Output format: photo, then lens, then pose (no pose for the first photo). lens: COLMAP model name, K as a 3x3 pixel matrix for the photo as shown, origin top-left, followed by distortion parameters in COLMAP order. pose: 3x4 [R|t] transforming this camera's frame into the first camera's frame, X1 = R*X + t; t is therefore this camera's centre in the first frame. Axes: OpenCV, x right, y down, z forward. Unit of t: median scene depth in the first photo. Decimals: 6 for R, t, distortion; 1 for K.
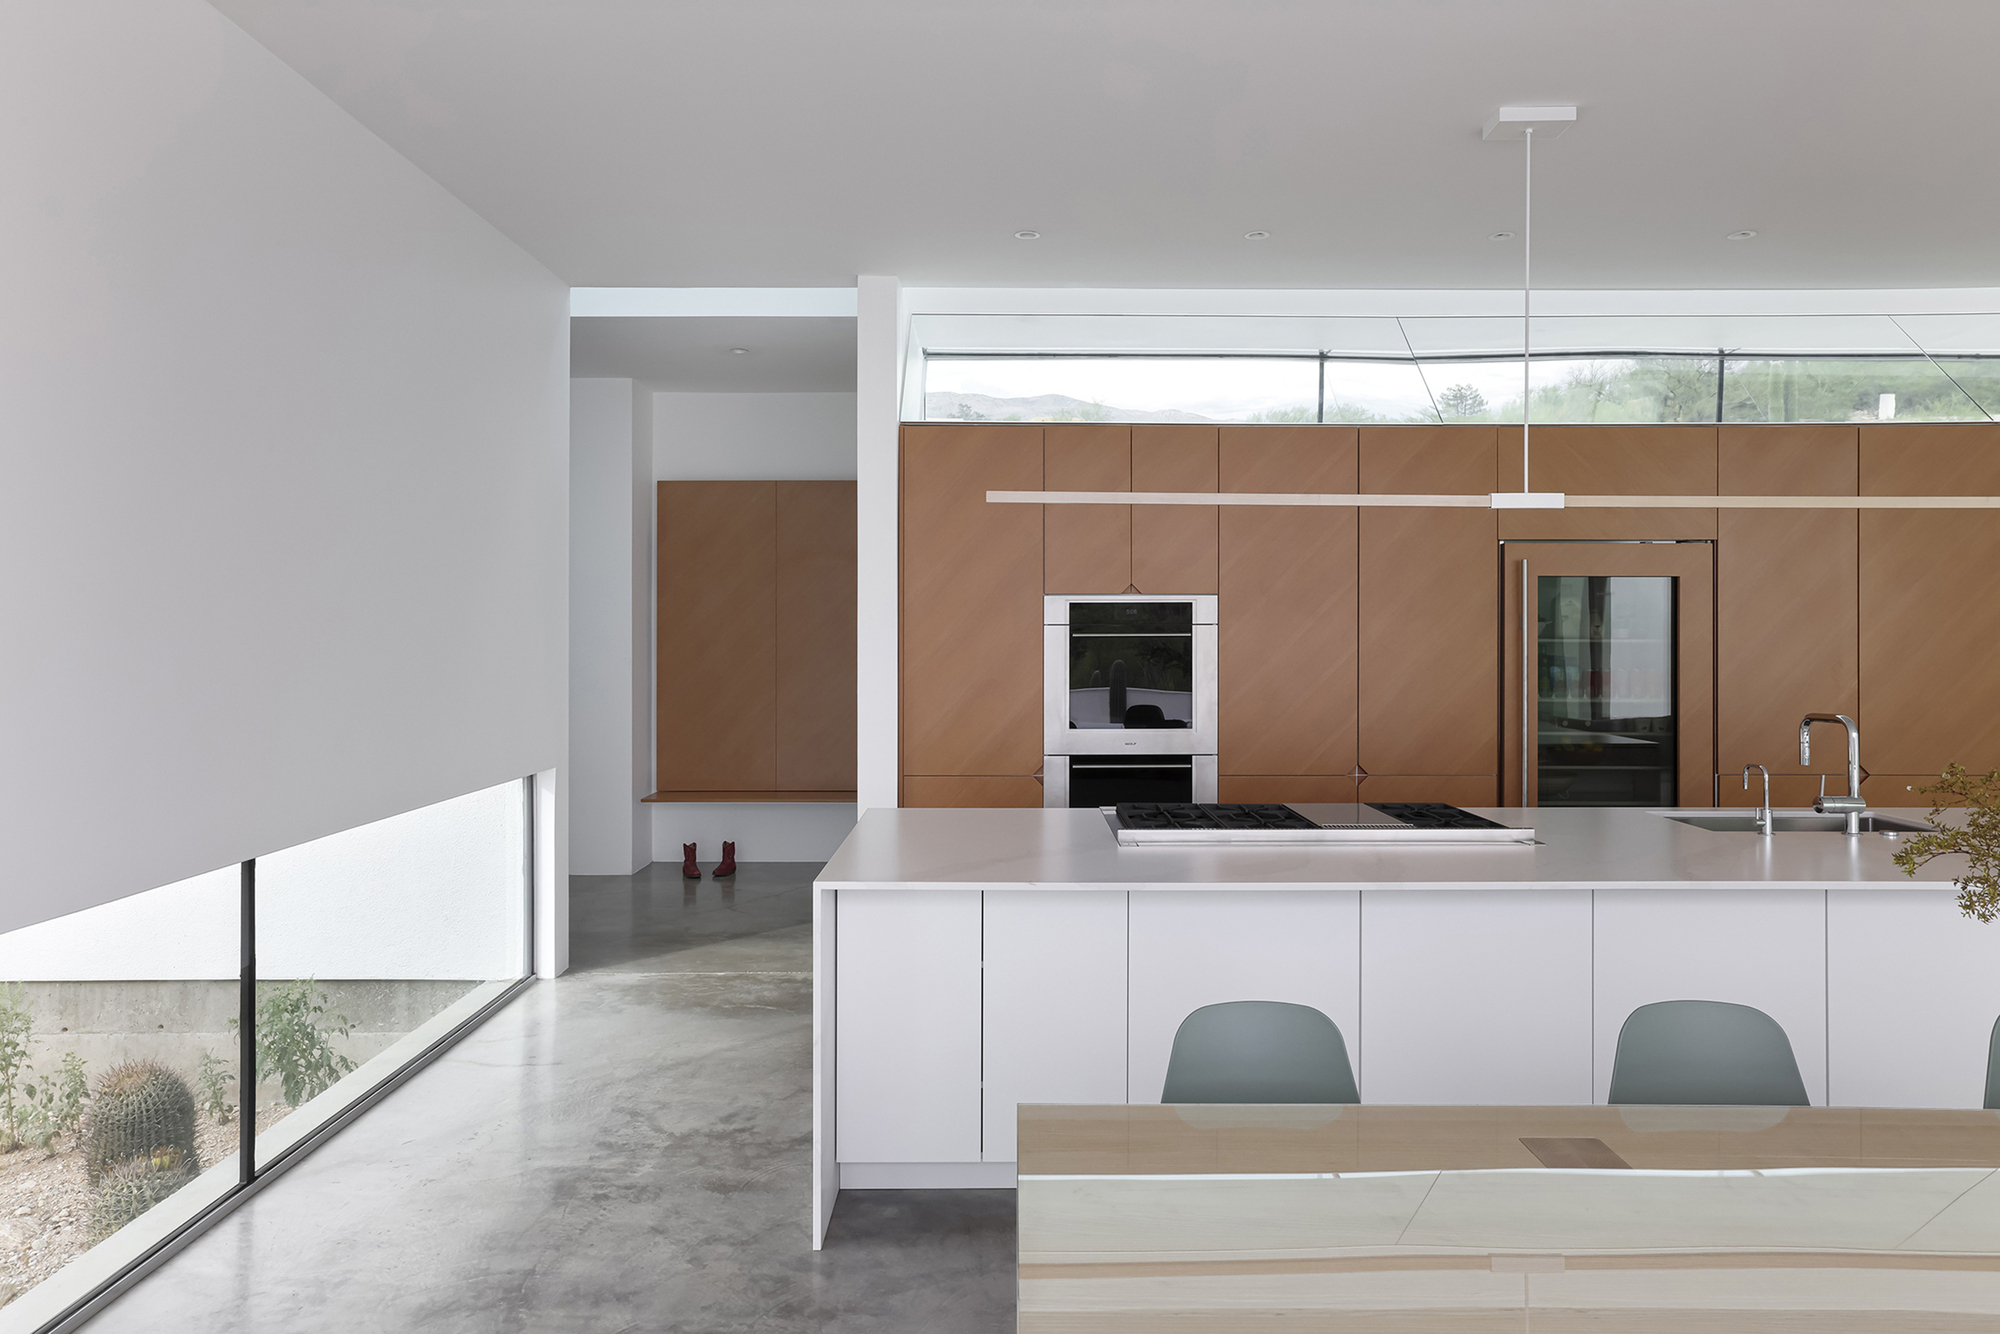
lens RADIAL K [[1115.5, 0, 997.7], [0, 1115.5, 625.8], [0, 0, 1]] dist [0.002550, 0.001962]
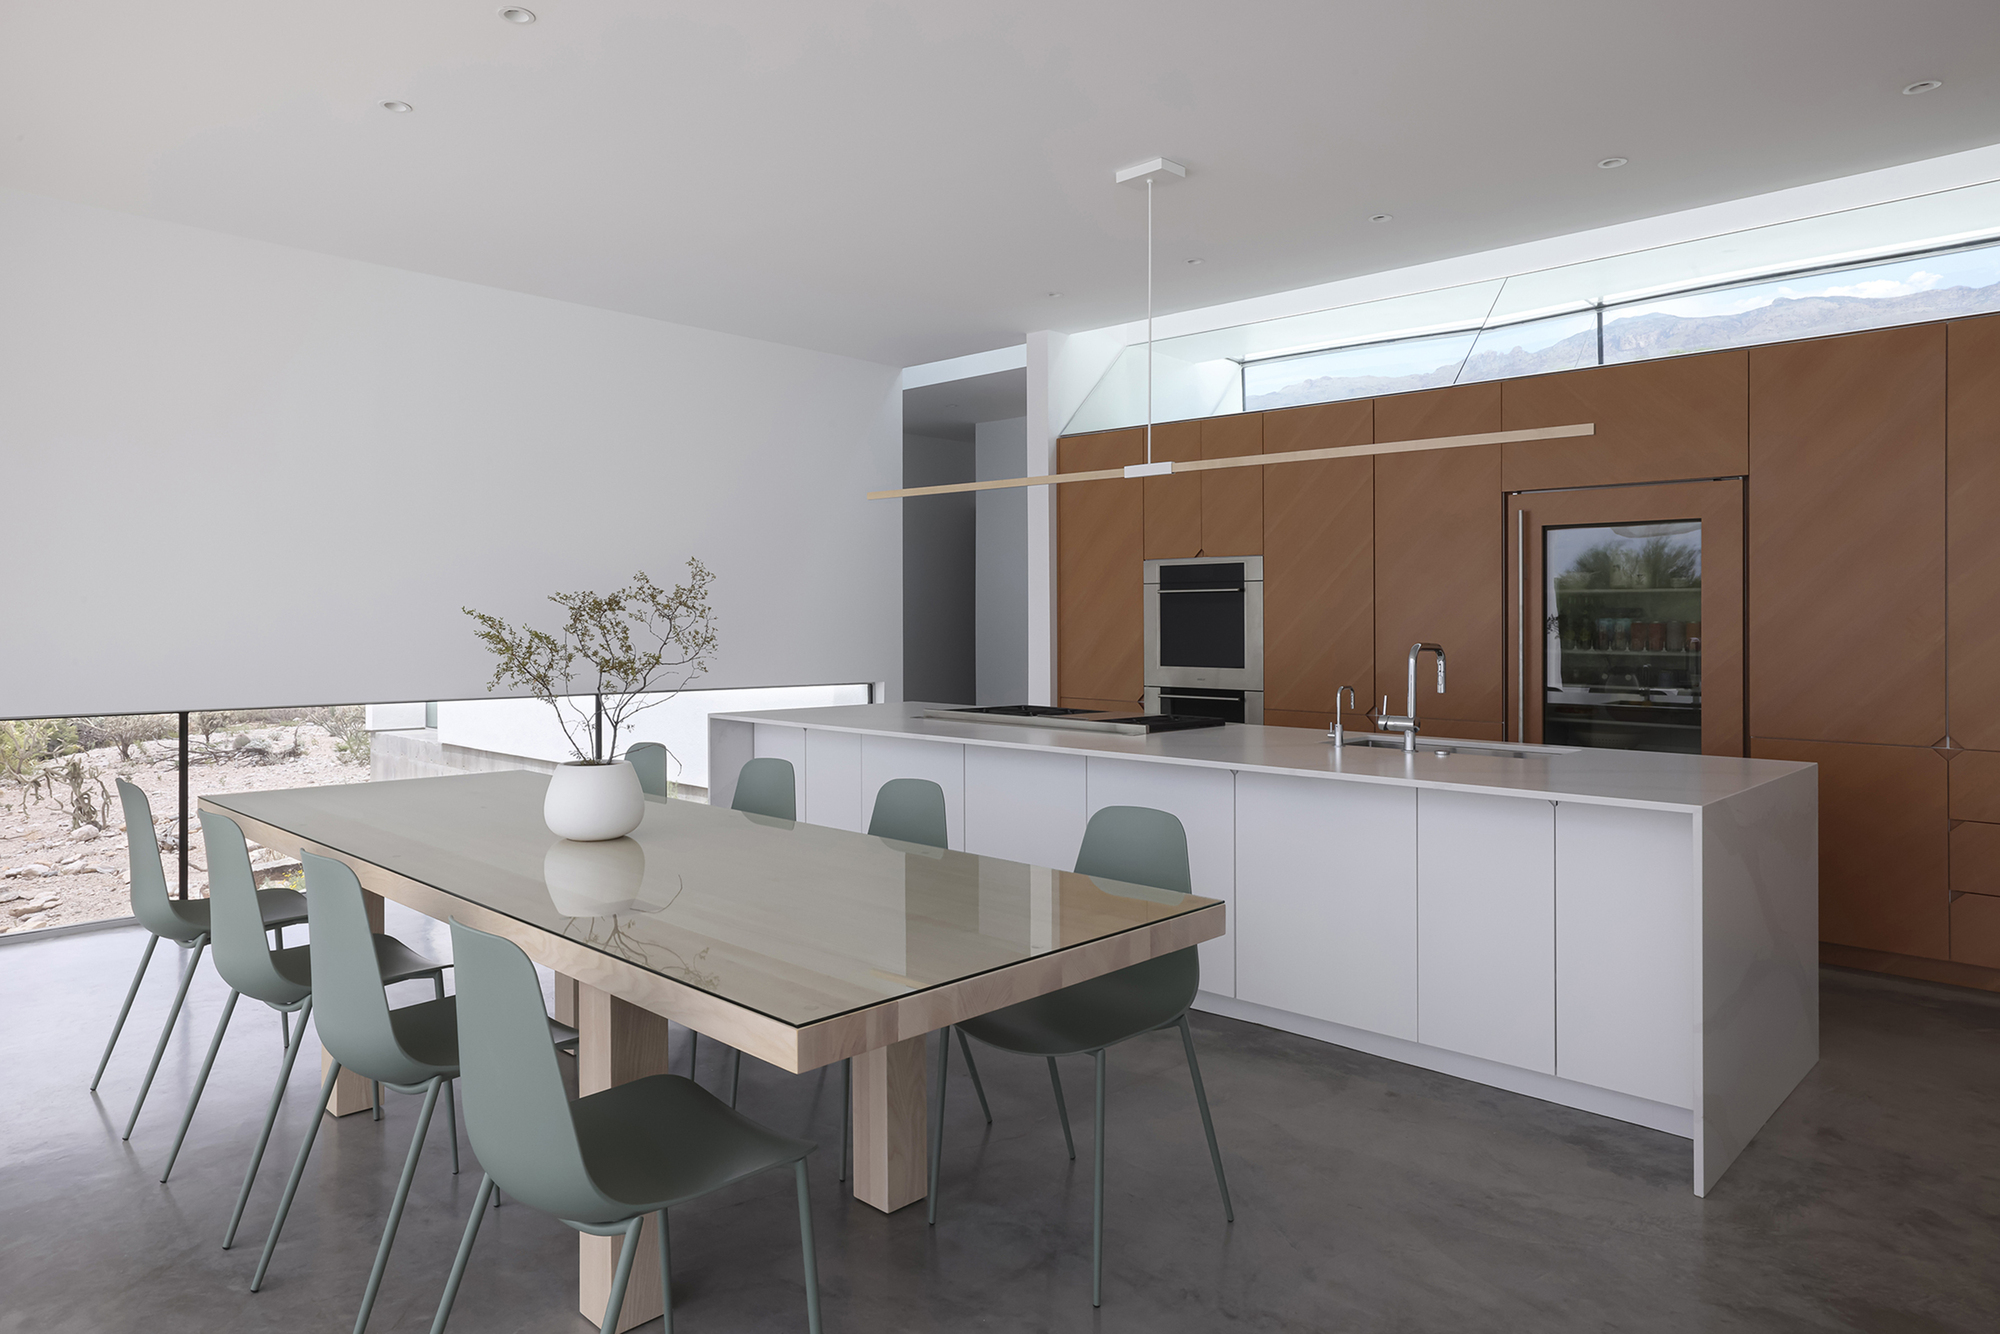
lens RADIAL K [[1115.5, 0, 997.7], [0, 1115.5, 625.8], [0, 0, 1]] dist [0.002550, 0.001962]
pose [[0.751281, 0.006154, -0.659953, 0.764145], [0.010608, 0.999715, 0.021398, 0.018025], [0.659897, -0.023077, 0.751002, -0.071813]]
